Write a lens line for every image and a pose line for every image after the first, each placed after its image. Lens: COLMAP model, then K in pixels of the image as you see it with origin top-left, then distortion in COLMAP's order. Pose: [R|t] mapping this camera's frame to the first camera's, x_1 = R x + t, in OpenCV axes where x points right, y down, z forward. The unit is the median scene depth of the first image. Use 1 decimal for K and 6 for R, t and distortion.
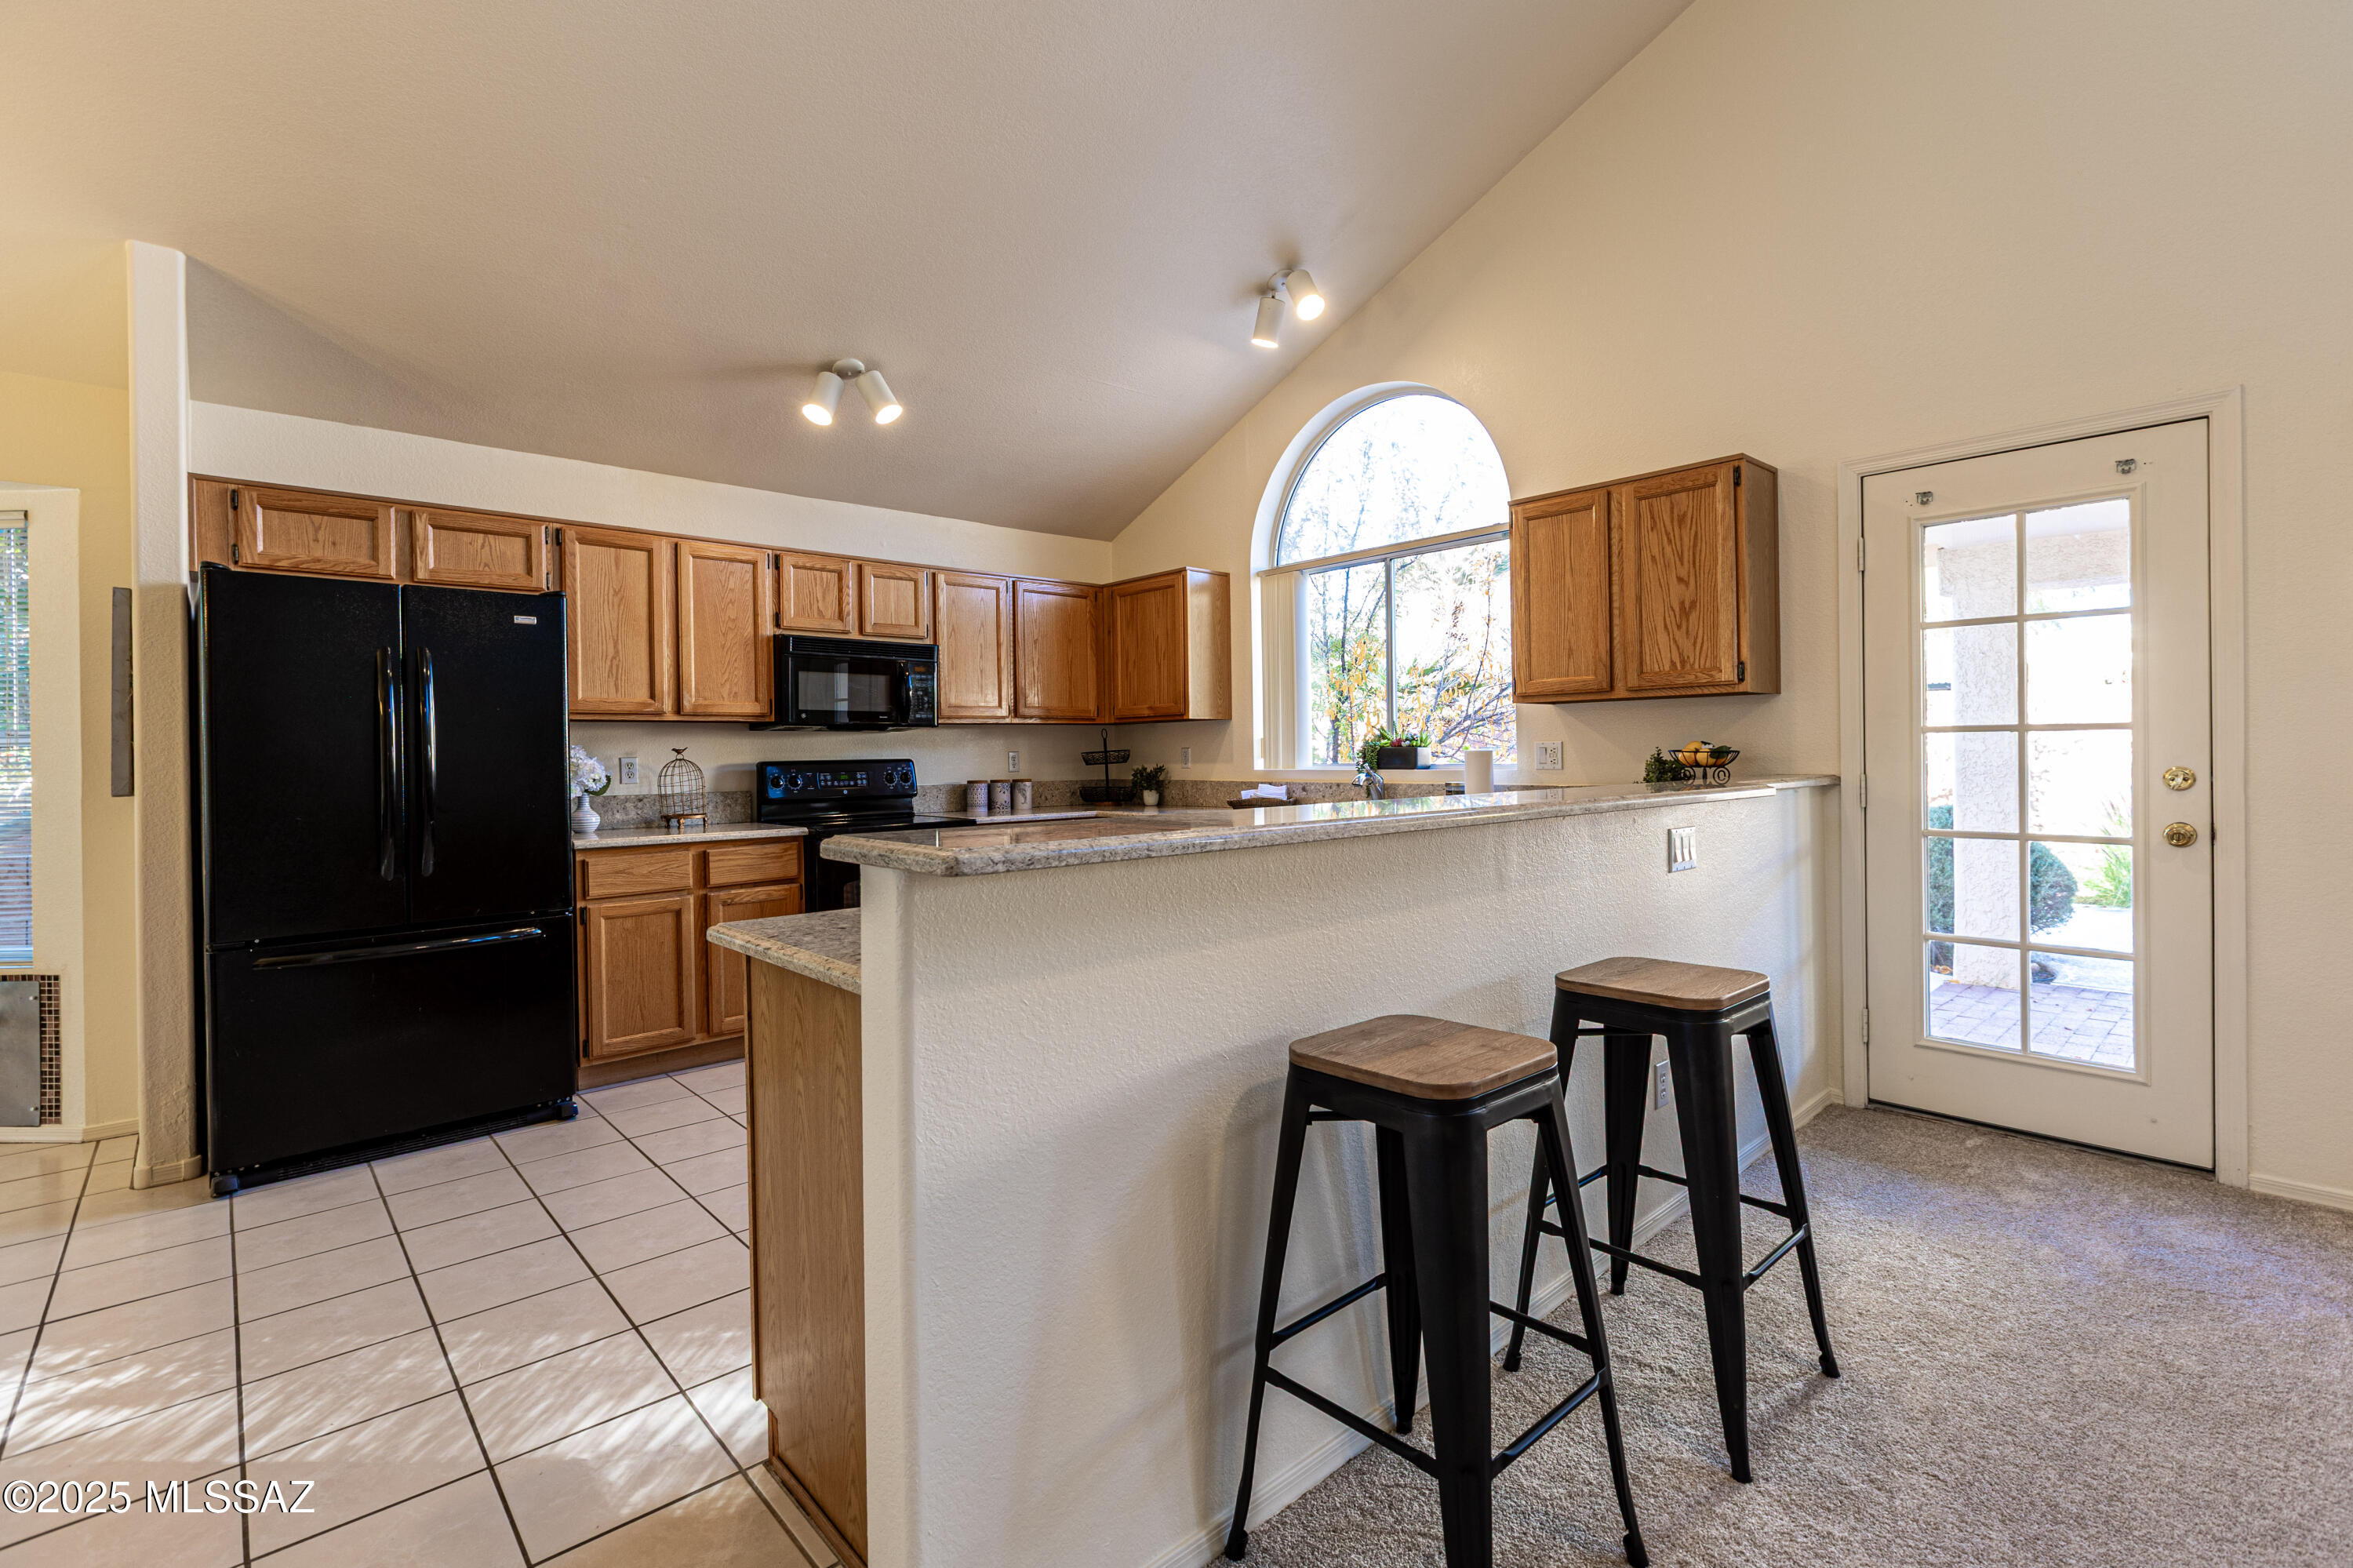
lens RADIAL K [[1045.4, 0, 1205.1], [0, 1045.4, 769.3], [0, 0, 1]] dist [0.000775, -0.000517]
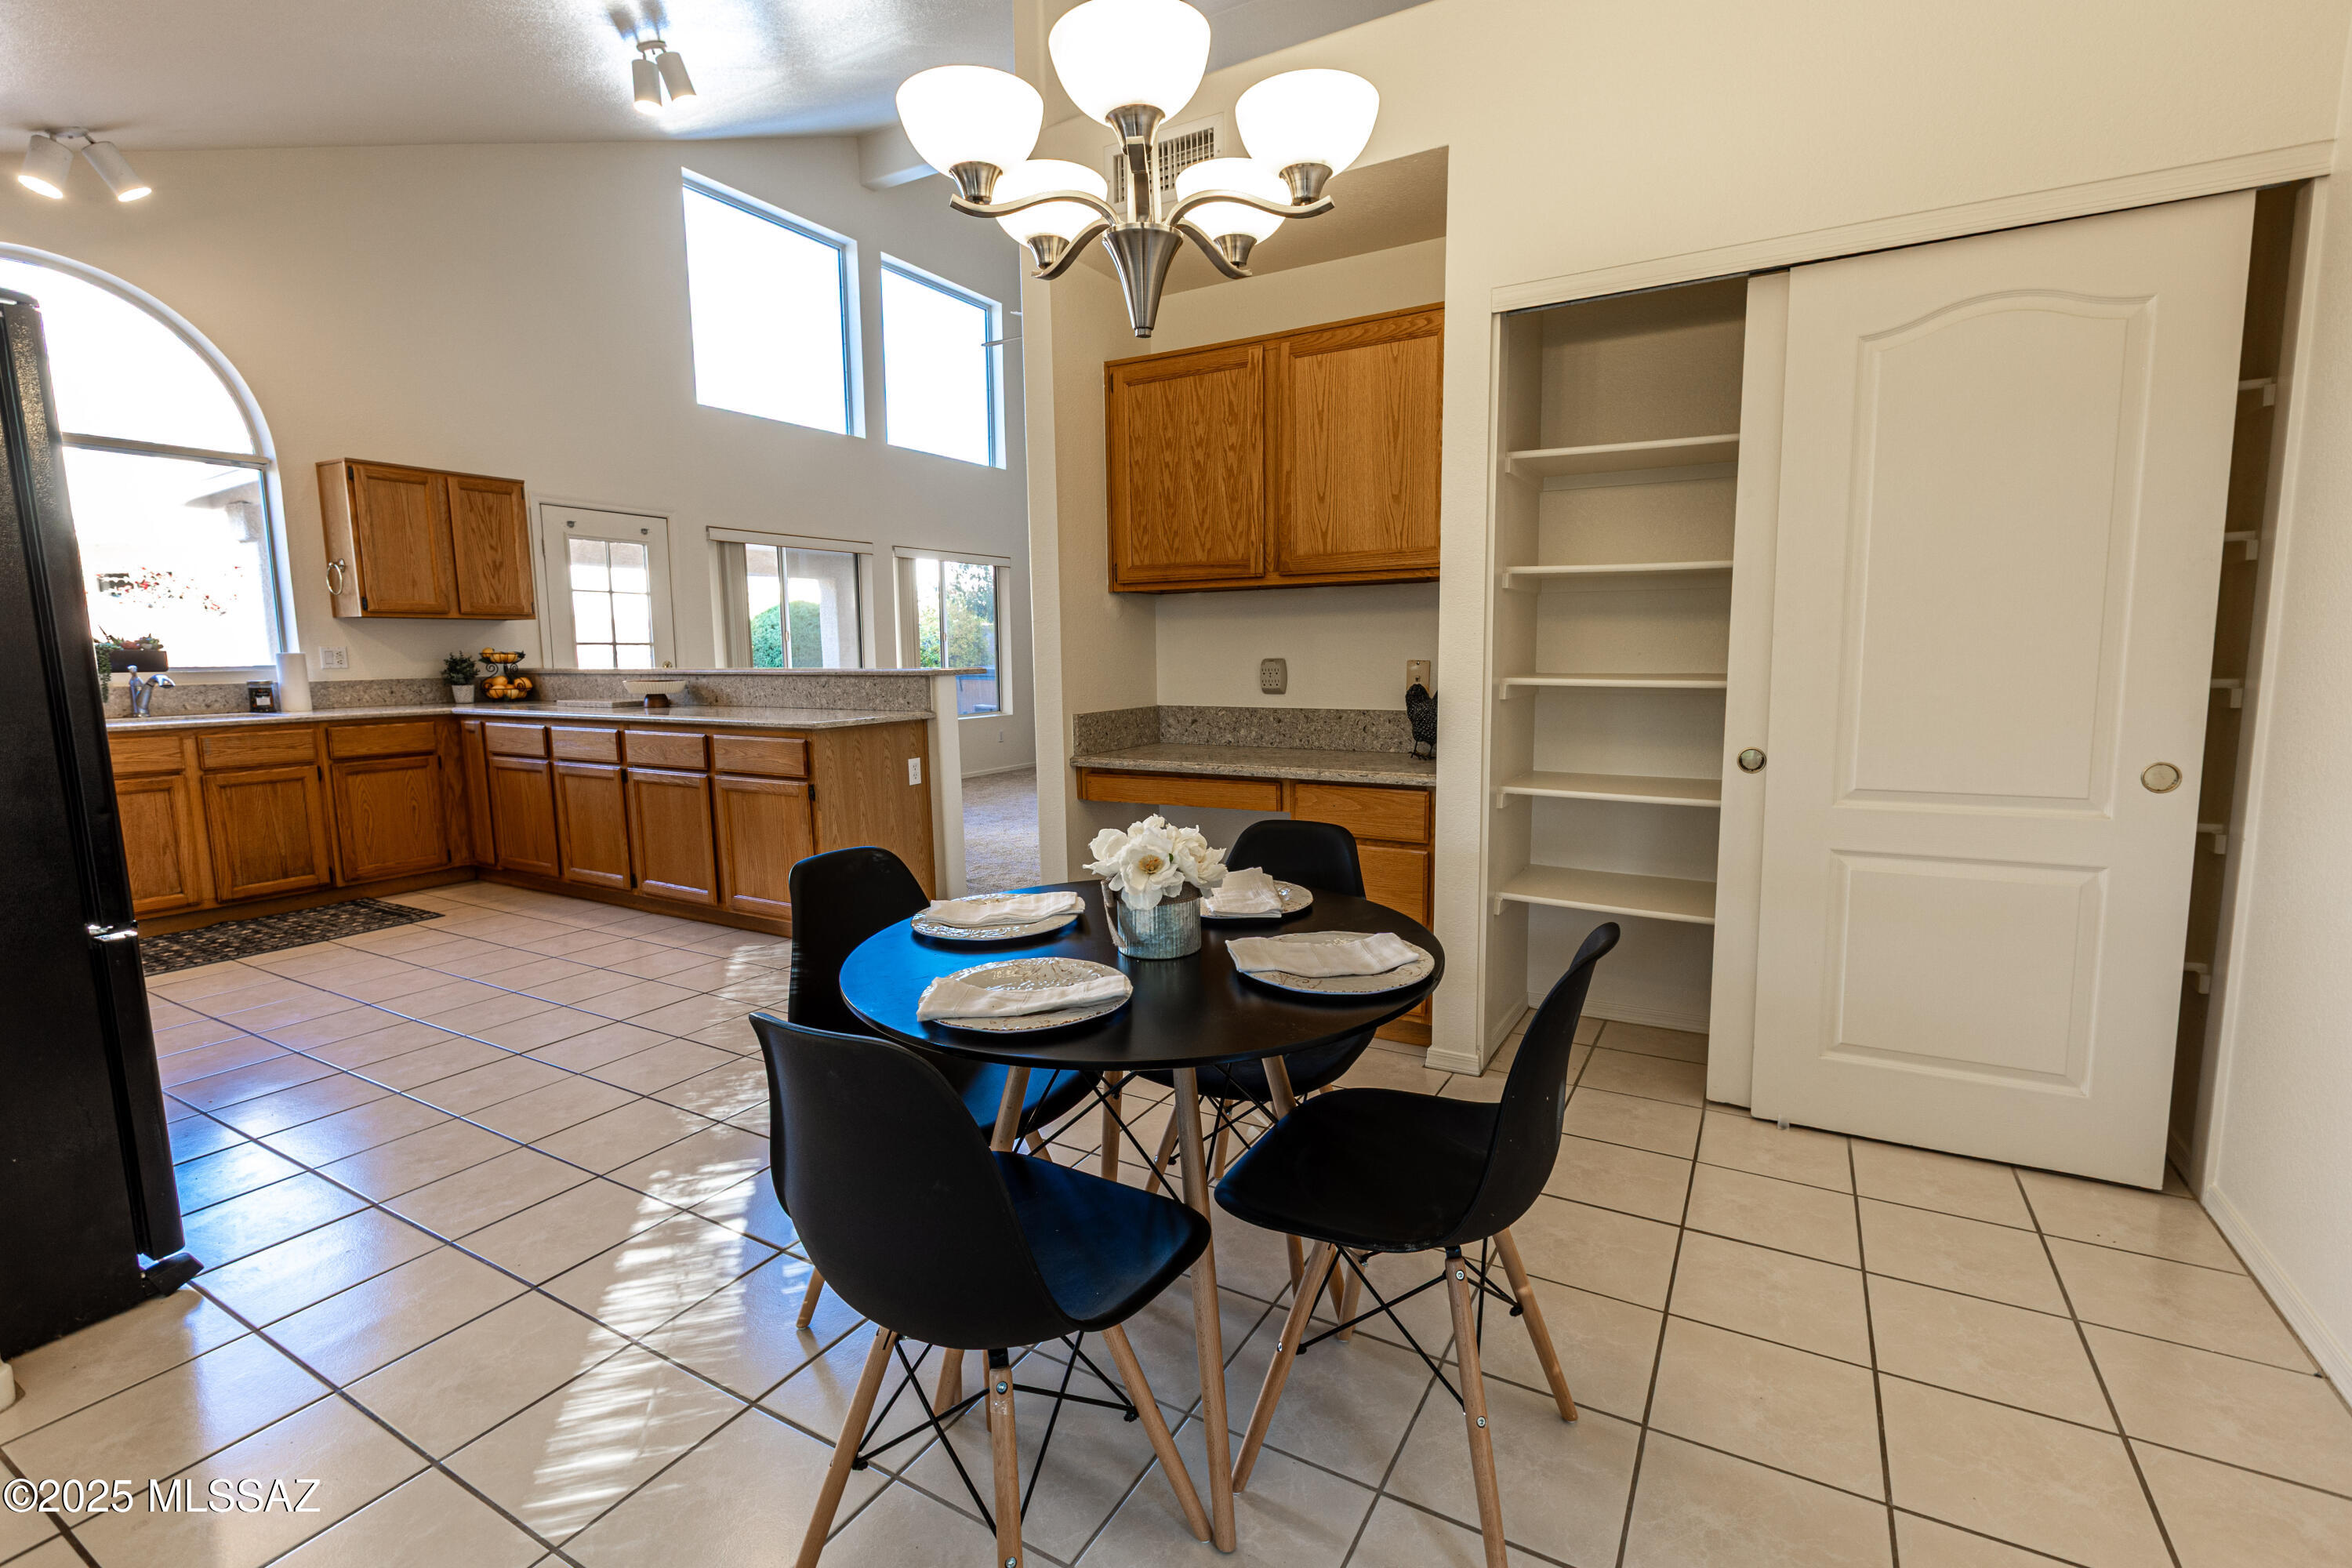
lens RADIAL K [[1060.8, 0, 1176.5], [0, 1060.8, 774.1], [0, 0, 1]] dist [-0.001697, -0.000905]
pose [[-0.283673, -0.096618, 0.954041, -1.175489], [0.024820, 0.993838, 0.108028, 0.013846], [-0.958600, 0.054324, -0.279527, 0.373111]]
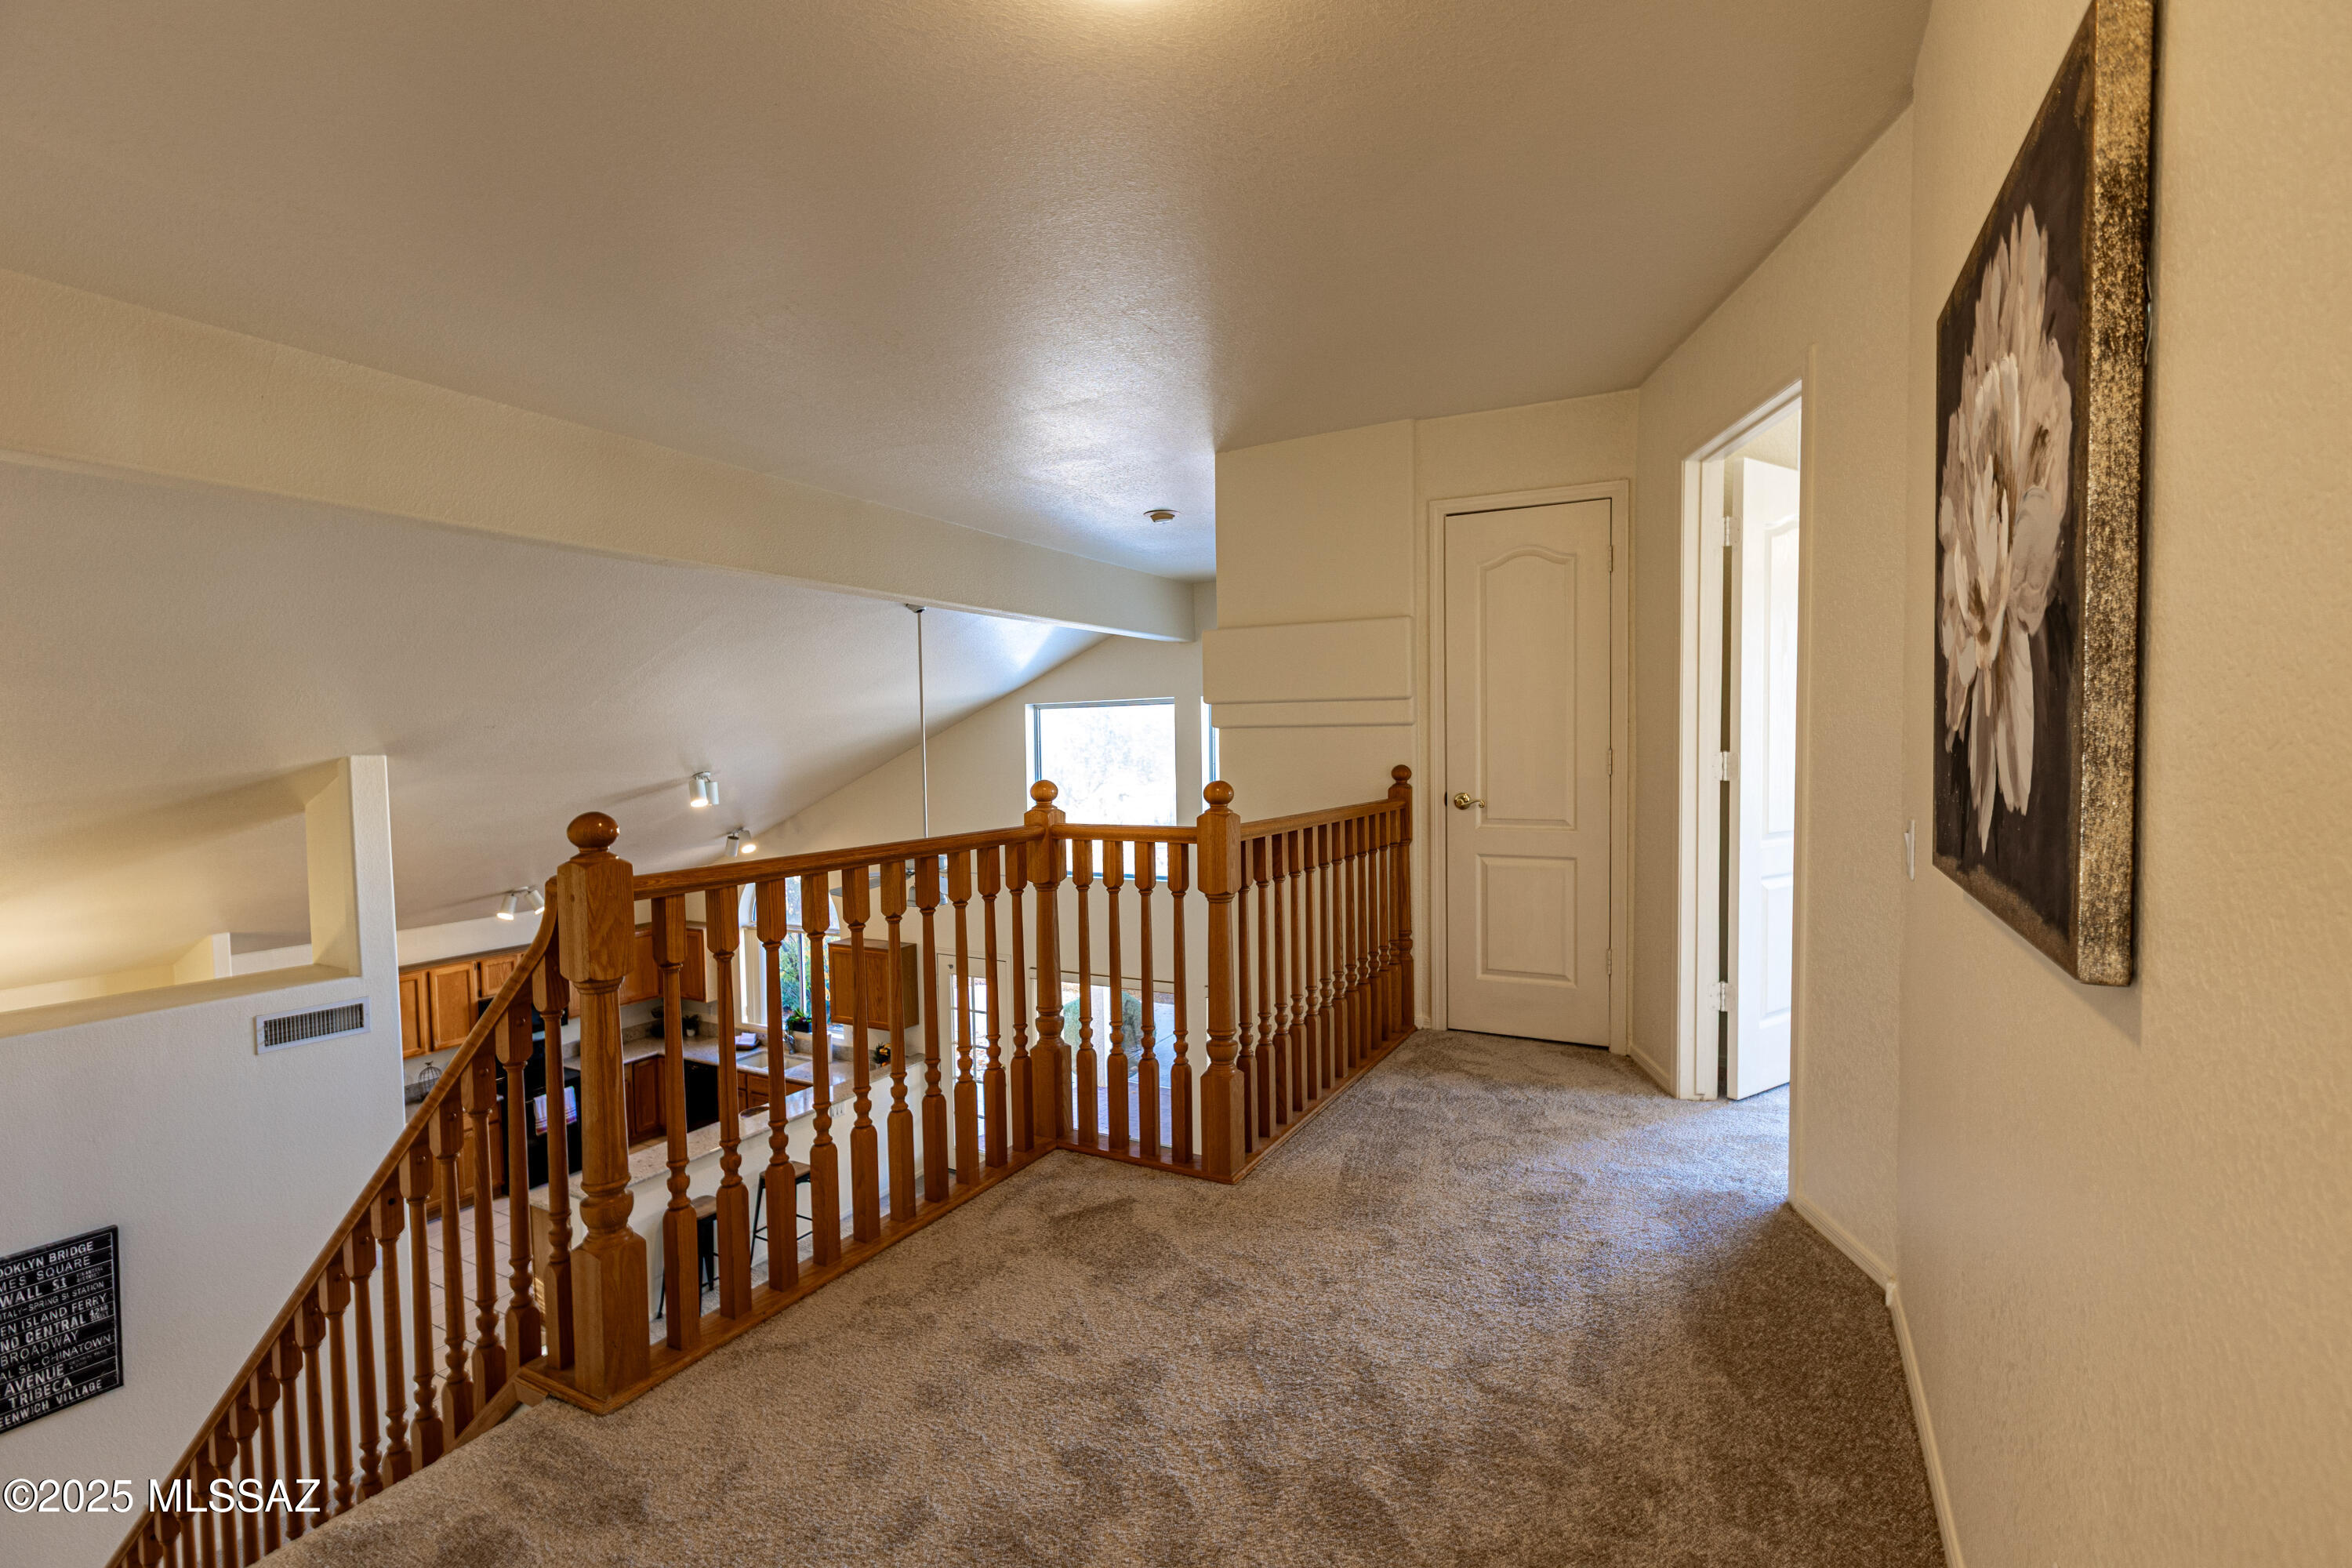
lens RADIAL K [[1048.5, 0, 1213.3], [0, 1048.5, 806.7], [0, 0, 1]] dist [0.004427, -0.001434]
pose [[0.944719, -0.021962, 0.327145, 0.320142], [0.010554, 0.999274, 0.036607, -0.617509], [-0.327711, -0.031131, 0.944265, -1.561031]]
